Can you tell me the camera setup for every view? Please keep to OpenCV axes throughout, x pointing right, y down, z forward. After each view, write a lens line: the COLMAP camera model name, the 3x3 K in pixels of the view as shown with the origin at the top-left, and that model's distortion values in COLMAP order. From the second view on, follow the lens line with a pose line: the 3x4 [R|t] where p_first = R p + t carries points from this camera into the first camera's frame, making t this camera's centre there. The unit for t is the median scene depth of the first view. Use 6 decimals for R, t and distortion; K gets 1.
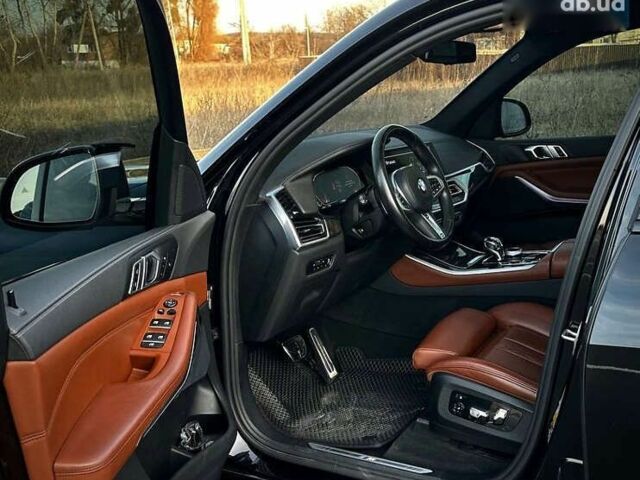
lens RADIAL K [[908.2, 0, 320.0], [0, 908.2, 240.0], [0, 0, 1]] dist [-0.005246, -0.021049]
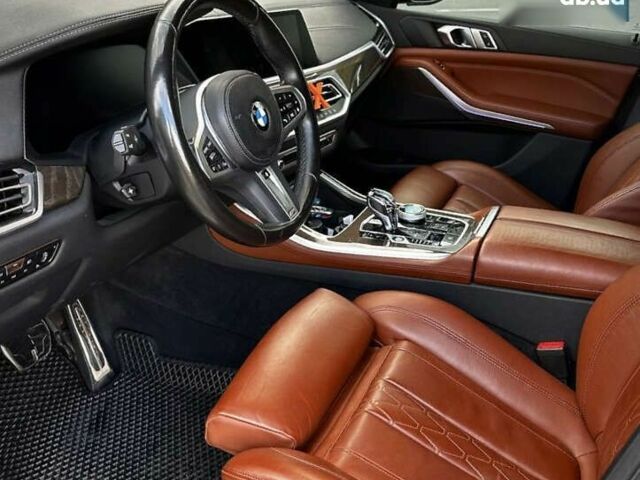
lens RADIAL K [[908.2, 0, 320.0], [0, 908.2, 240.0], [0, 0, 1]] dist [-0.005246, -0.021049]
pose [[0.984361, 0.091212, 0.150708, 0.060025], [-0.116247, 0.979134, 0.166685, -0.062339], [-0.132360, -0.181598, 0.974424, 0.398870]]
